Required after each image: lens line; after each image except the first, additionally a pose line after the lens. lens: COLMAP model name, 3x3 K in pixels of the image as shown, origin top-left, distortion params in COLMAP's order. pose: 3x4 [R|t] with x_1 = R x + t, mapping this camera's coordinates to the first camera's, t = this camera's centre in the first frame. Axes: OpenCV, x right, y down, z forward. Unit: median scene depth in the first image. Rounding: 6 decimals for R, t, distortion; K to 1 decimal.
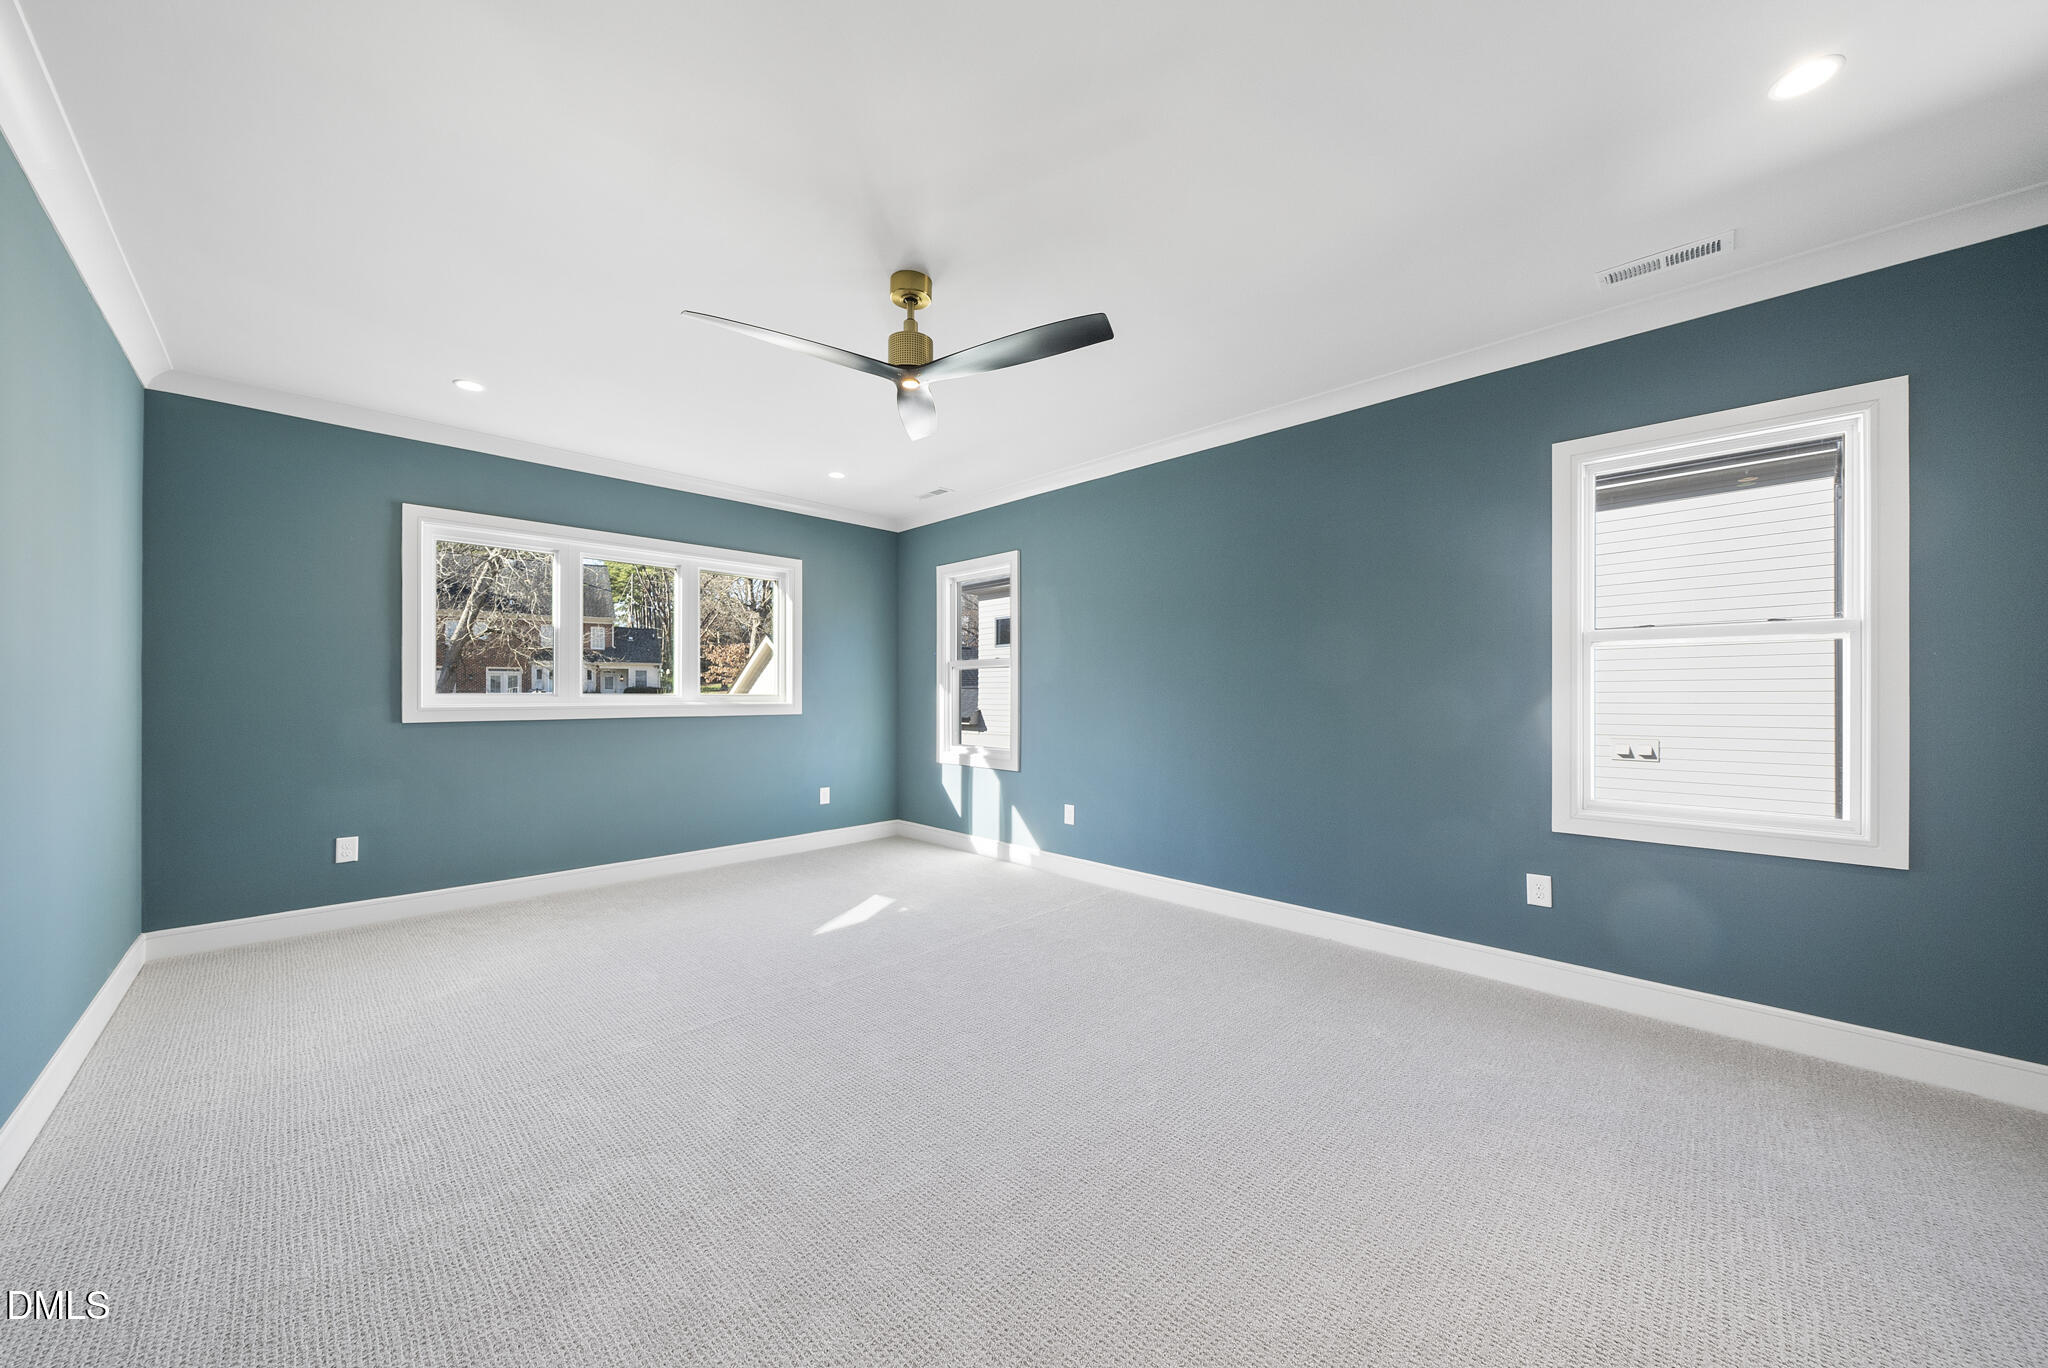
lens RADIAL K [[709.6, 0, 1024.0], [0, 709.6, 684.0], [0, 0, 1]] dist [-0.000067, 0.000014]
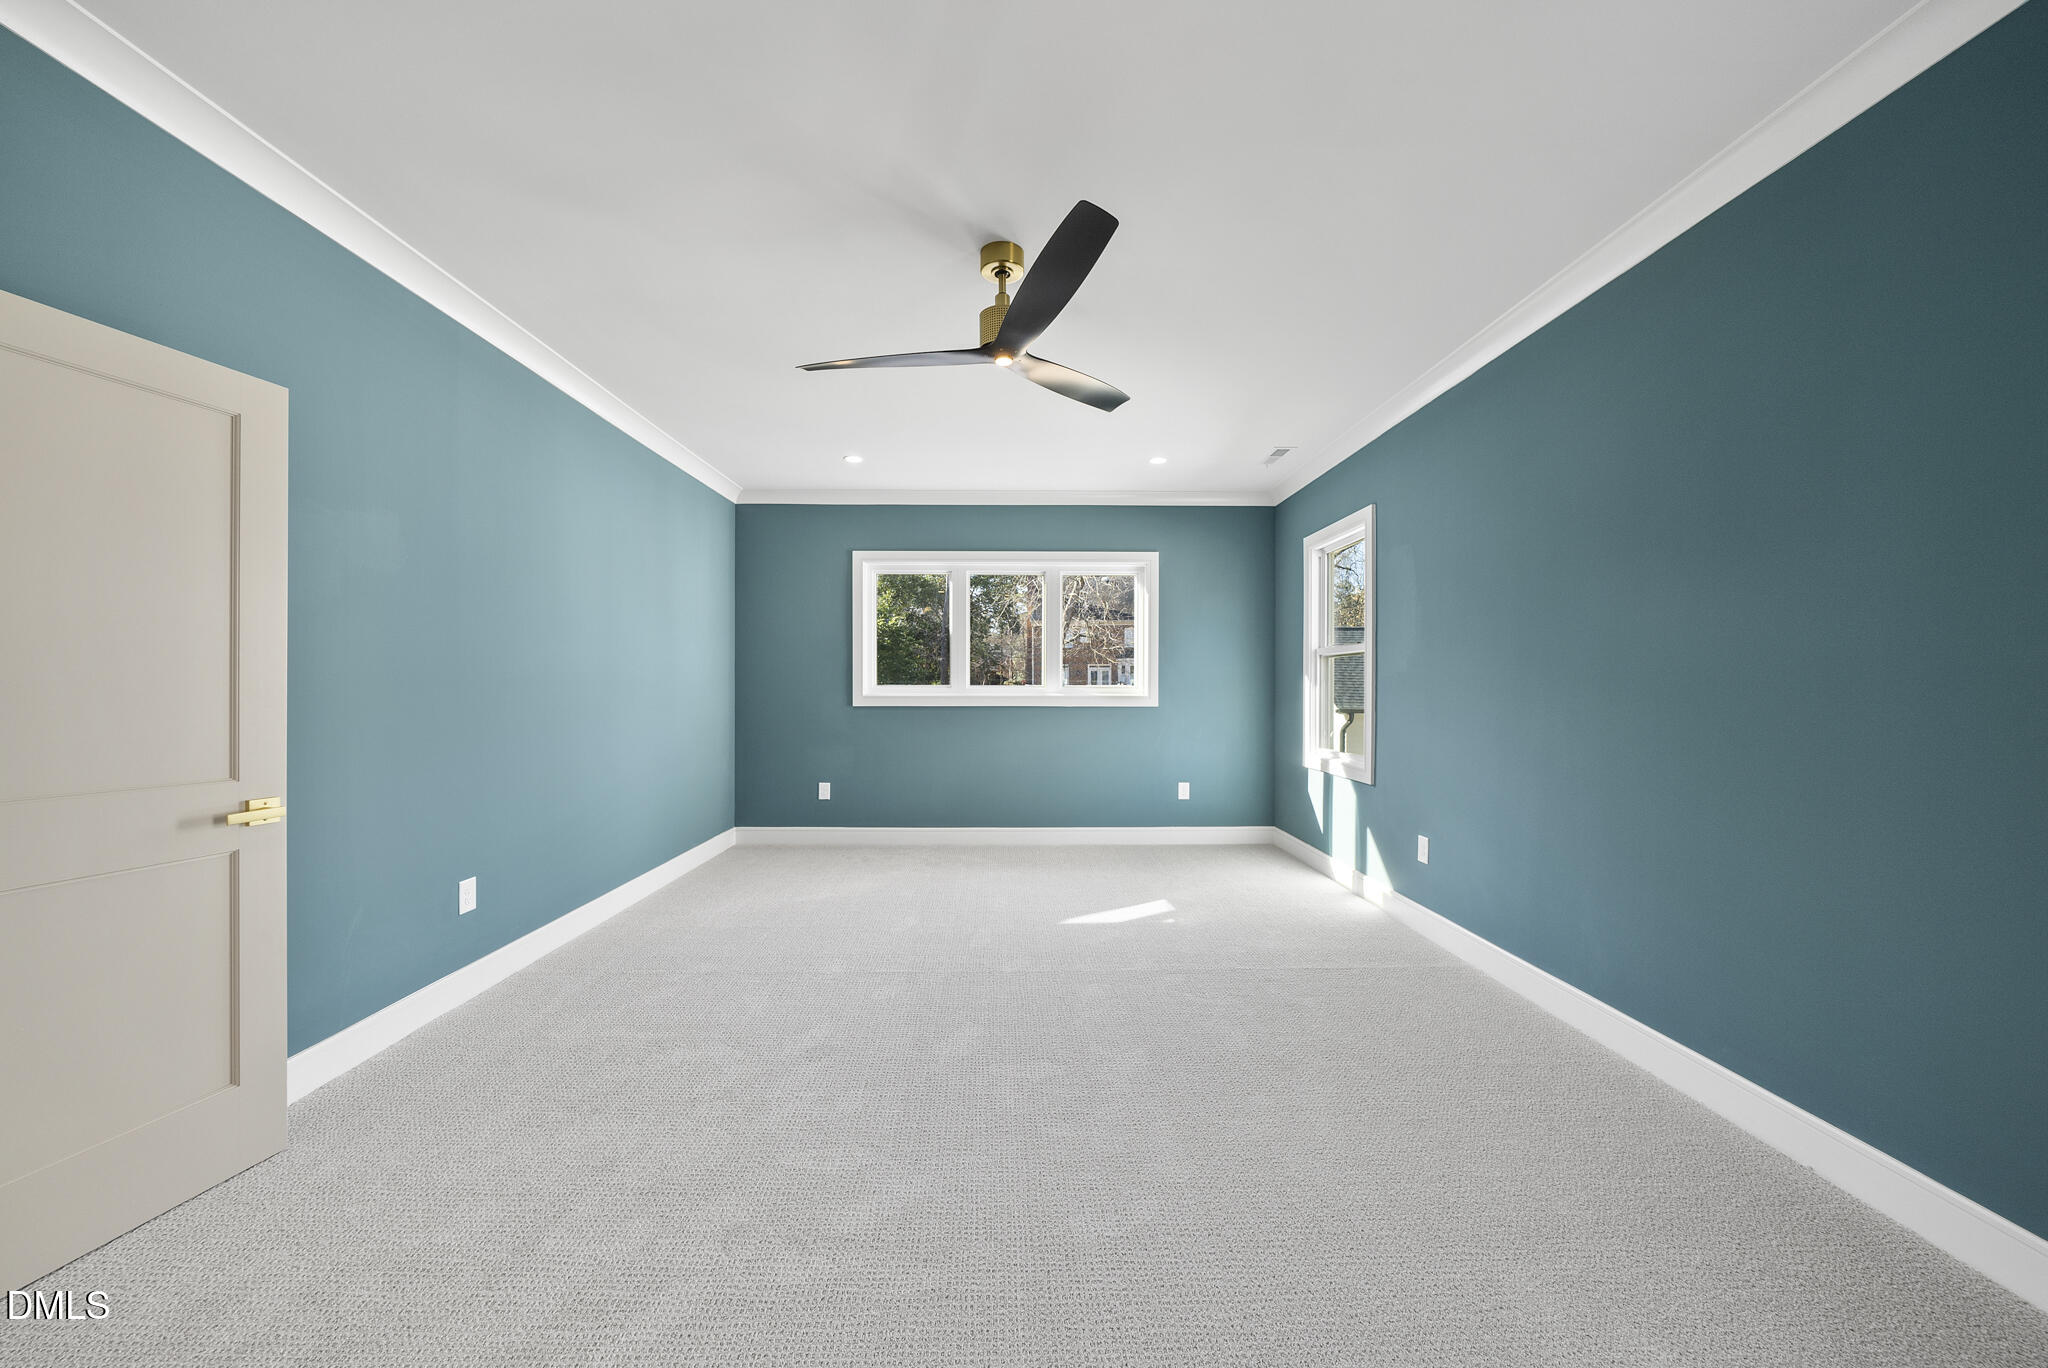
lens RADIAL K [[710.0, 0, 1022.4], [0, 710.0, 679.4], [0, 0, 1]] dist [-0.000094, 0.000006]
pose [[0.715327, -0.004333, -0.698777, 0.262640], [0.007743, 0.999969, 0.001725, 0.001445], [0.698747, -0.006645, 0.715338, 0.163587]]
